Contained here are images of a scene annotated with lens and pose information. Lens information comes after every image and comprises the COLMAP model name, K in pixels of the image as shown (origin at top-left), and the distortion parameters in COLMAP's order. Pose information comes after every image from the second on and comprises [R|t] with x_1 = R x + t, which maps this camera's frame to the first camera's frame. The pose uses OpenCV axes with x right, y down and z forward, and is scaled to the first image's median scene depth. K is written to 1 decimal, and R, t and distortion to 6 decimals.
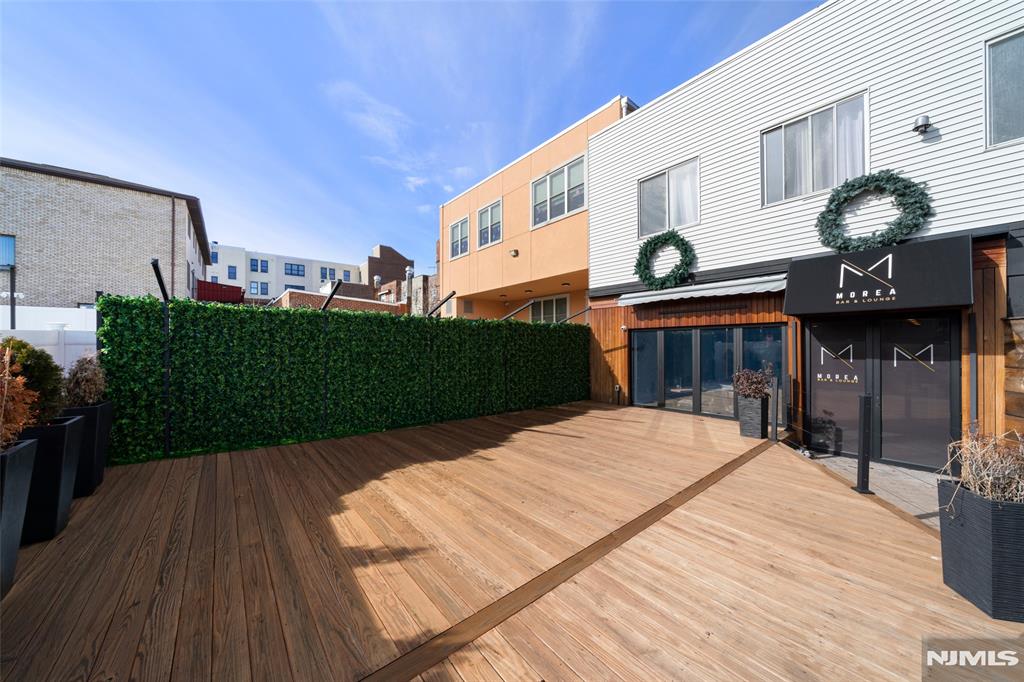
lens RADIAL K [[359.4, 0, 506.4], [0, 359.4, 343.4], [0, 0, 1]] dist [-0.006208, 0.000135]
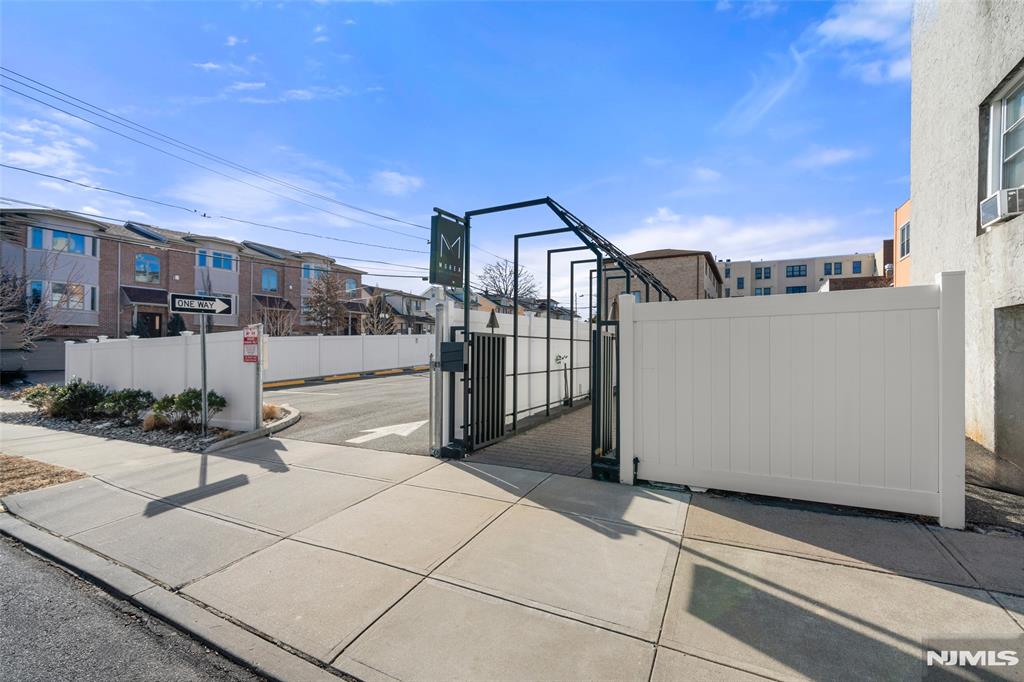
lens RADIAL K [[447.3, 0, 519.9], [0, 447.3, 344.7], [0, 0, 1]] dist [0.026786, 0.000146]
pose [[0.416920, -0.005796, -0.908925, 1.504923], [-0.001150, 0.999976, -0.006905, 0.088971], [0.908942, 0.003924, 0.416903, -1.512809]]
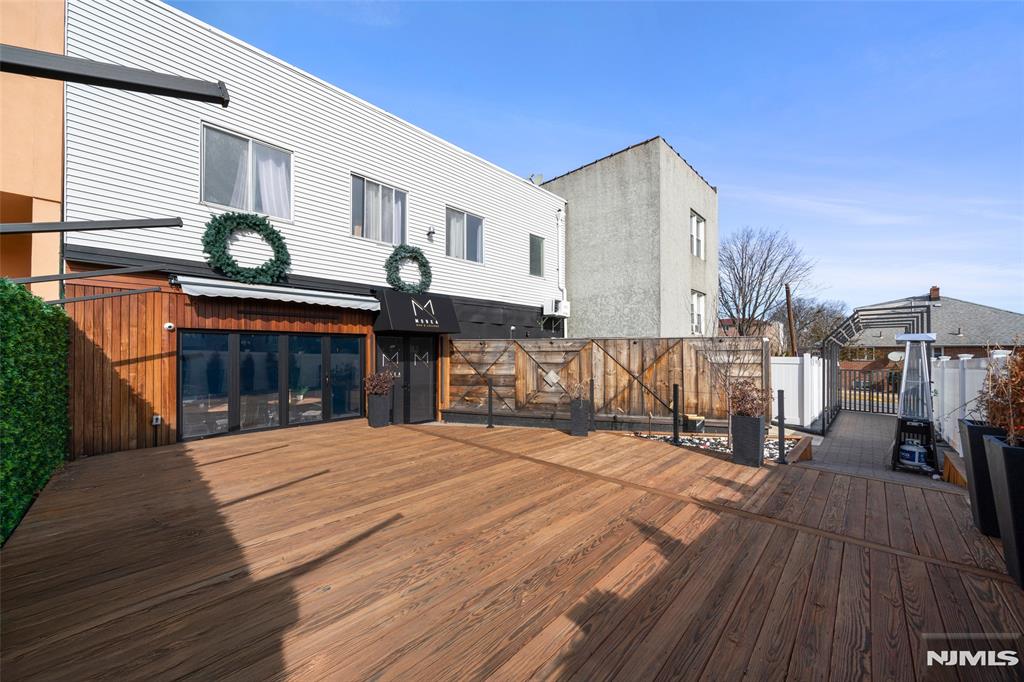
lens RADIAL K [[368.3, 0, 511.0], [0, 368.3, 349.2], [0, 0, 1]] dist [-0.003030, -0.000050]
pose [[-0.128297, 0.008414, 0.991700, -0.474466], [-0.006481, 0.999936, -0.009322, 0.002058], [-0.991715, -0.007623, -0.128234, 0.530938]]
